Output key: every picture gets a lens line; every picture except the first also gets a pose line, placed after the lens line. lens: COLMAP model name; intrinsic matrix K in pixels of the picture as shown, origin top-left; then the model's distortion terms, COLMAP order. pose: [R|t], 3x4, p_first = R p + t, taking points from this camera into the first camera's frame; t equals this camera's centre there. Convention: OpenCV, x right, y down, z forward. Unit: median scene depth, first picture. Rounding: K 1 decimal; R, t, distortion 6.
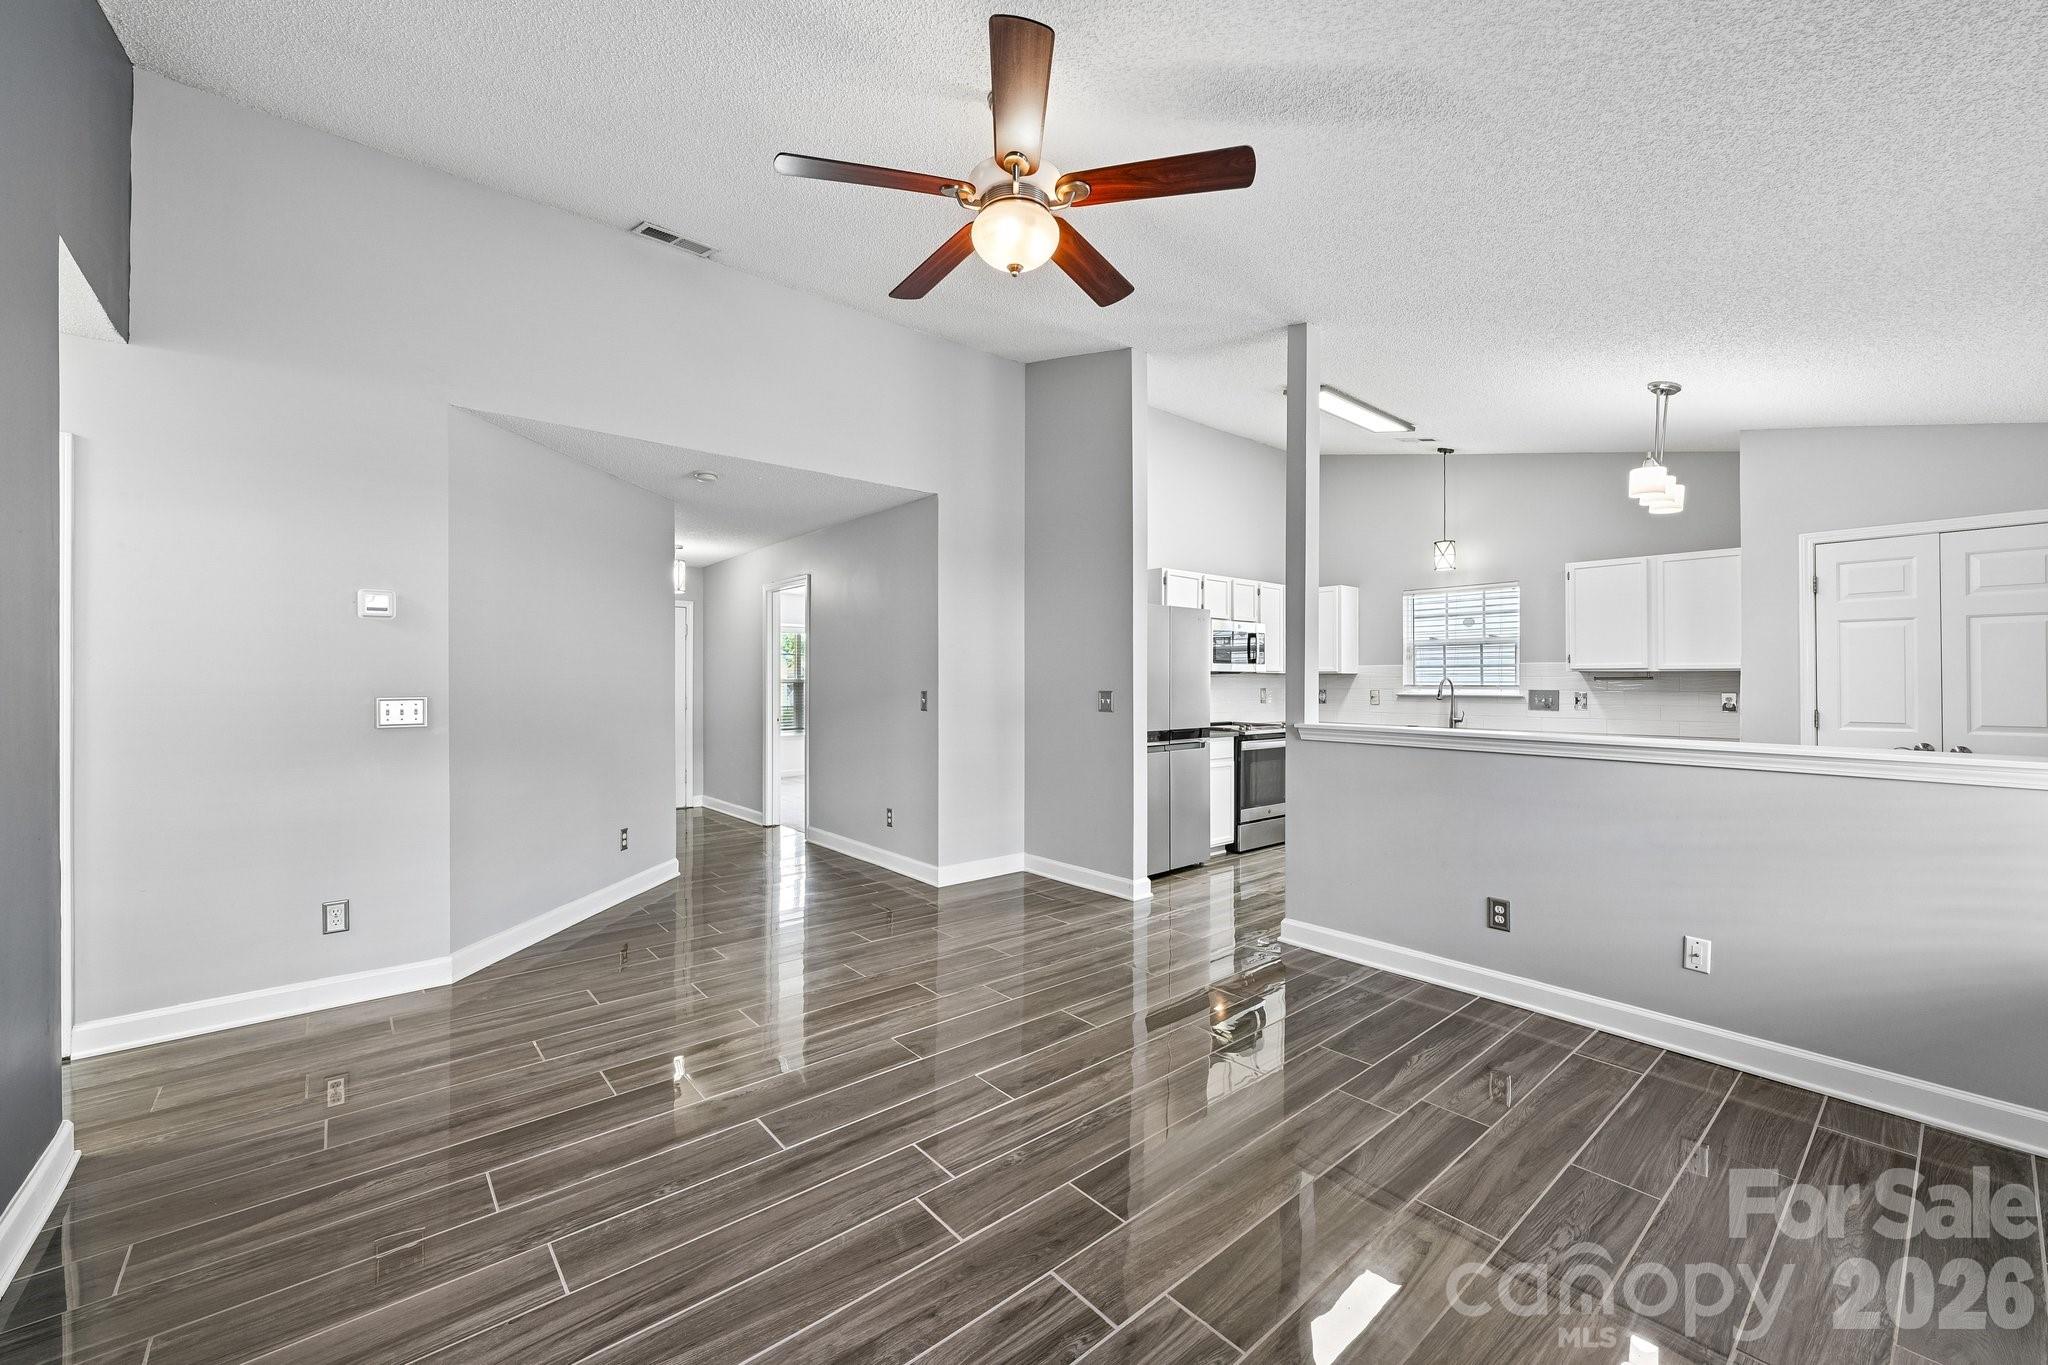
lens RADIAL K [[803.4, 0, 1015.2], [0, 803.4, 675.7], [0, 0, 1]] dist [-0.000337, -0.000104]
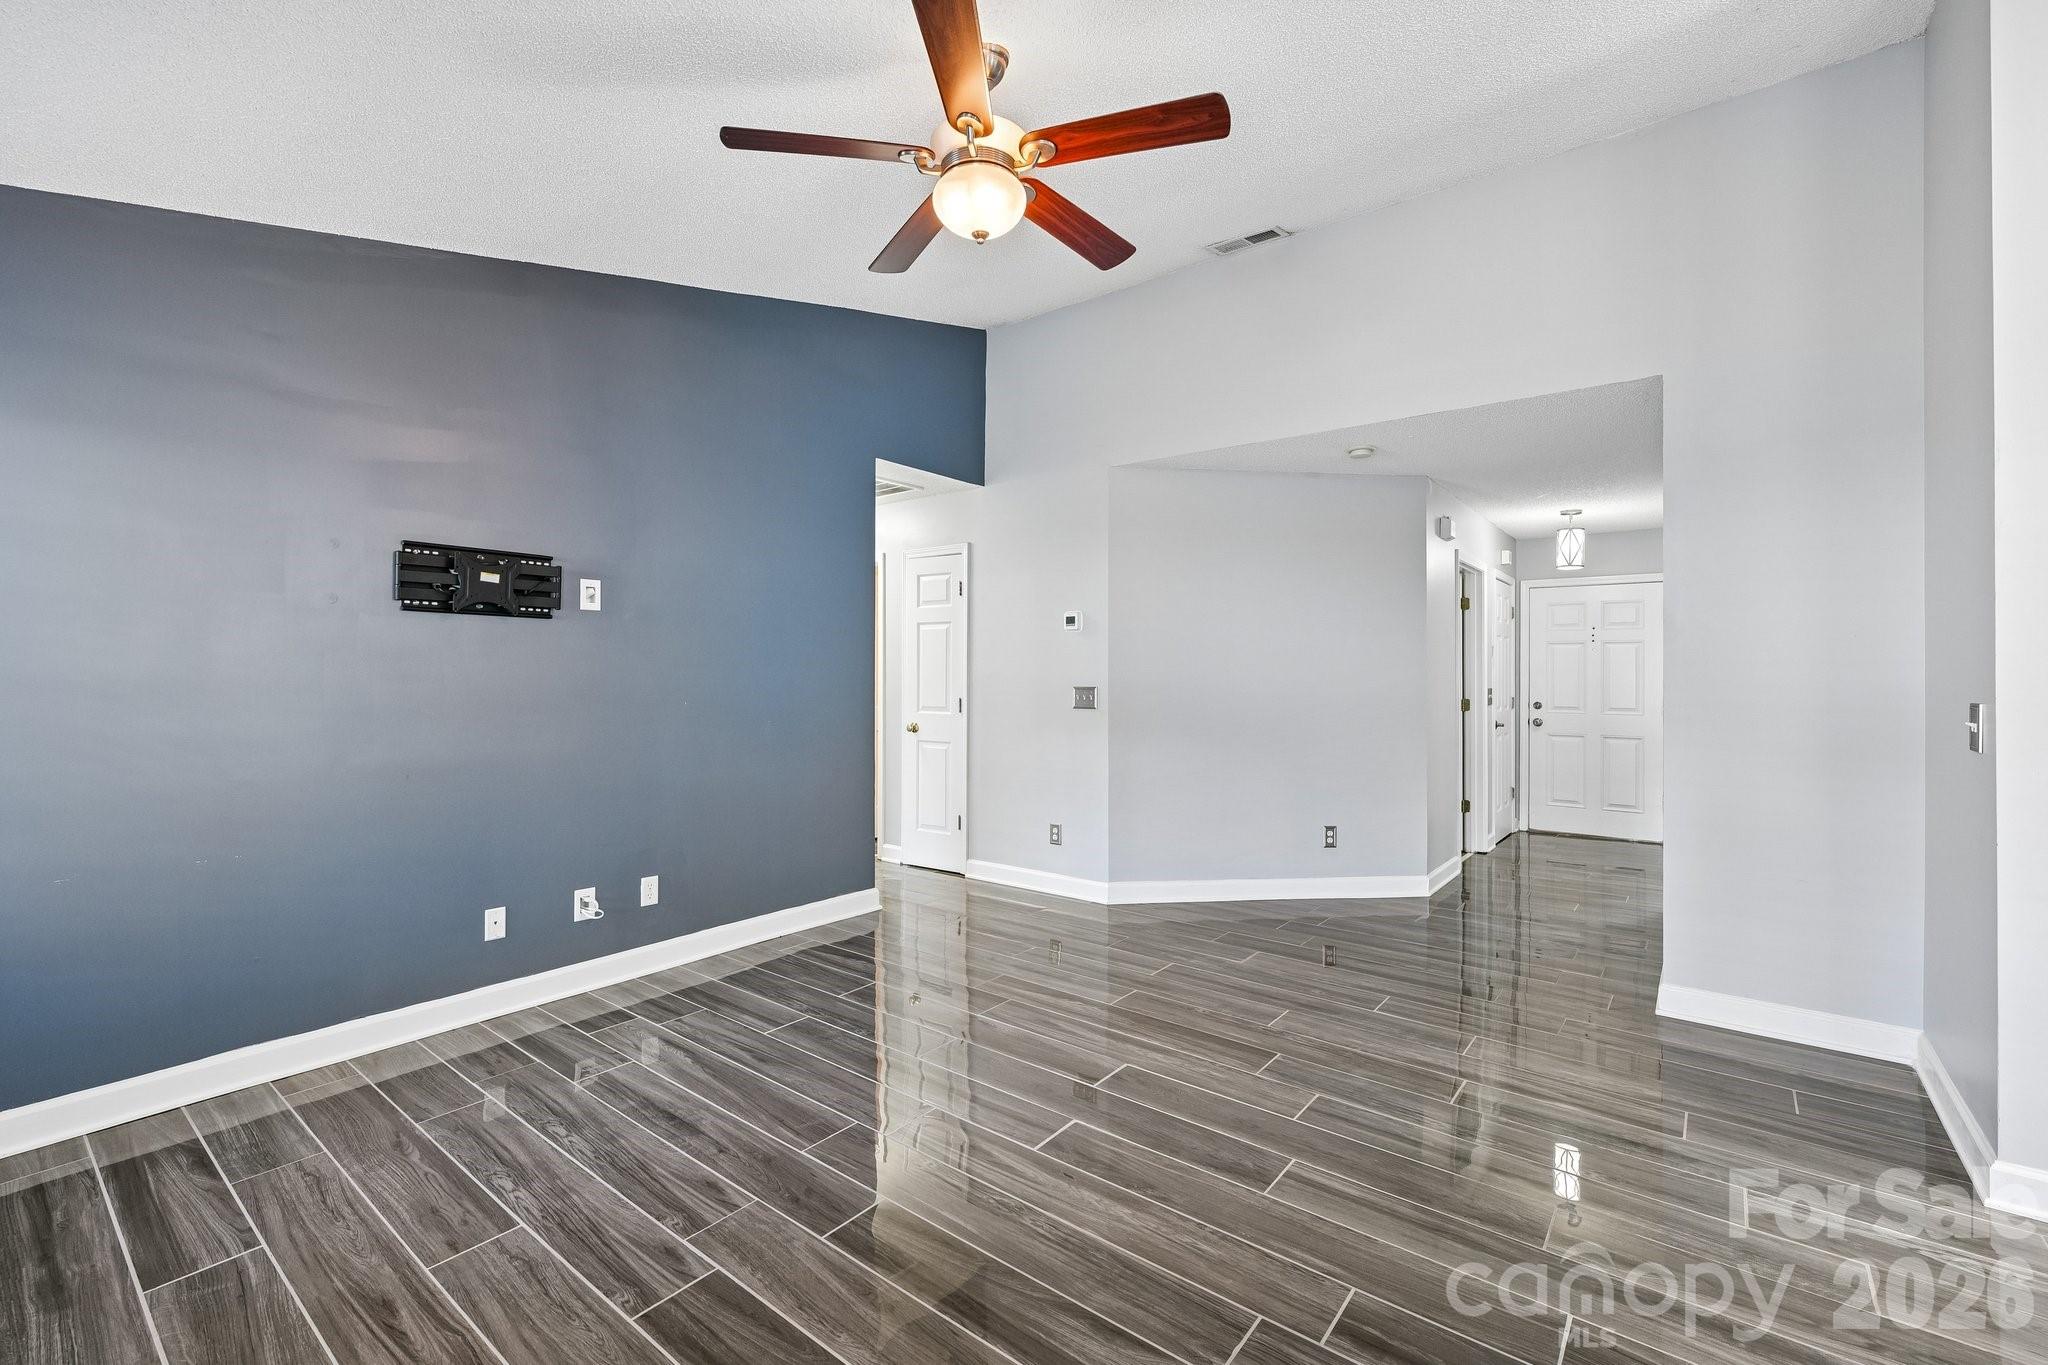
lens RADIAL K [[875.7, 0, 1023.4], [0, 875.7, 663.5], [0, 0, 1]] dist [-0.000199, -0.000081]
pose [[0.203404, -0.010465, -0.979039, 0.530073], [0.001306, 0.999945, -0.010417, 0.001665], [0.979094, 0.000840, 0.203406, 0.444085]]
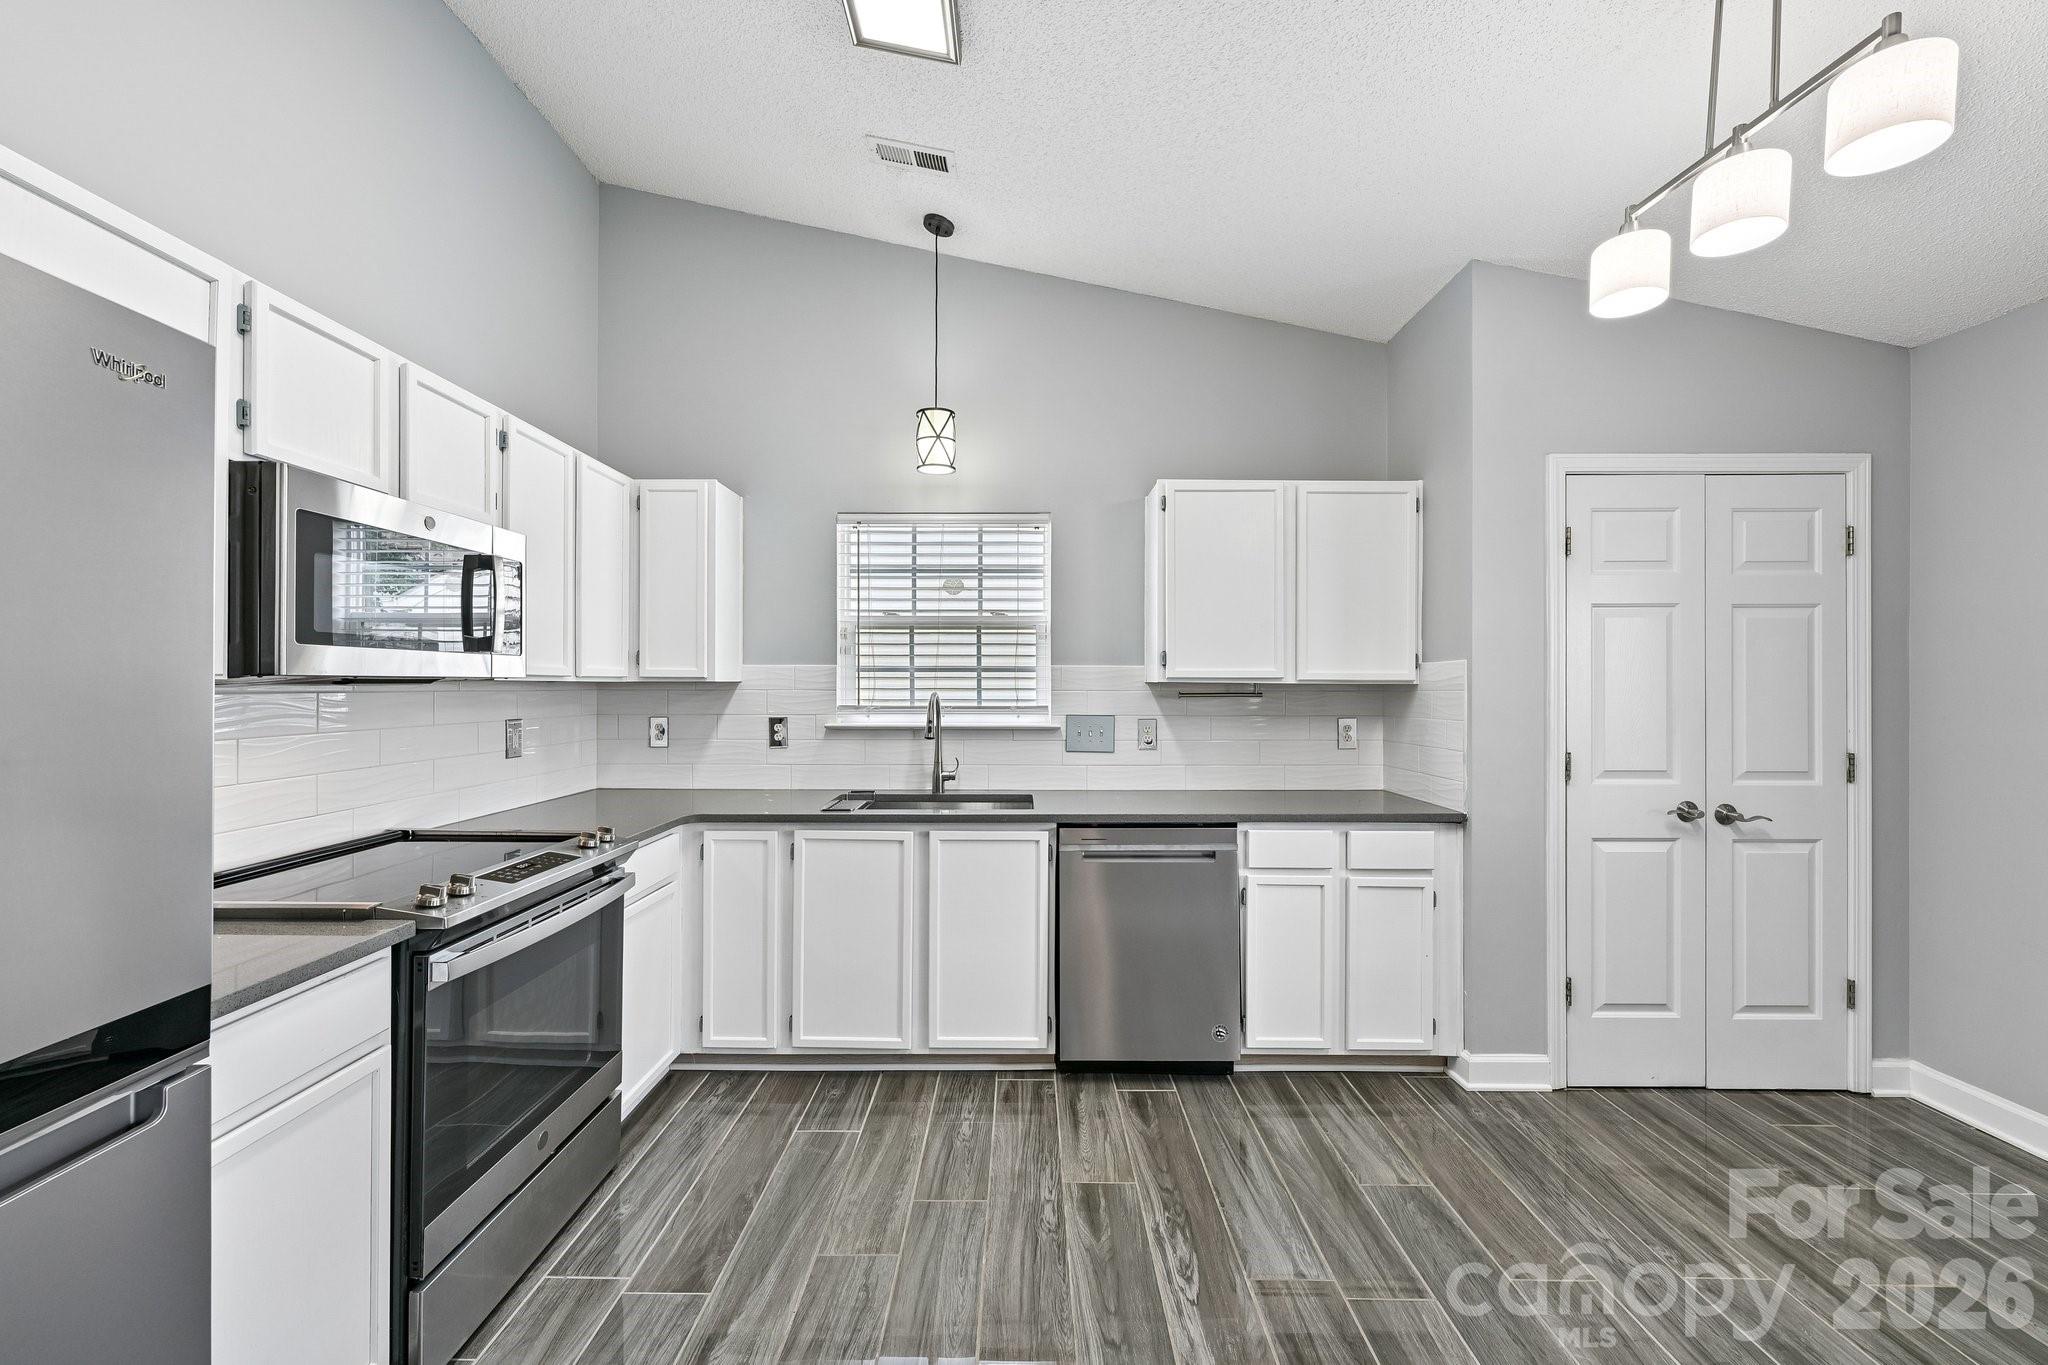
lens RADIAL K [[820.8, 0, 1024.0], [0, 820.8, 682.5], [0, 0, 1]] dist [0.000712, 0.000074]
pose [[0.643701, 0.000642, 0.765277, 0.278577], [-0.007246, 0.999960, 0.005256, -0.009675], [-0.765243, -0.008928, 0.643680, 0.941335]]
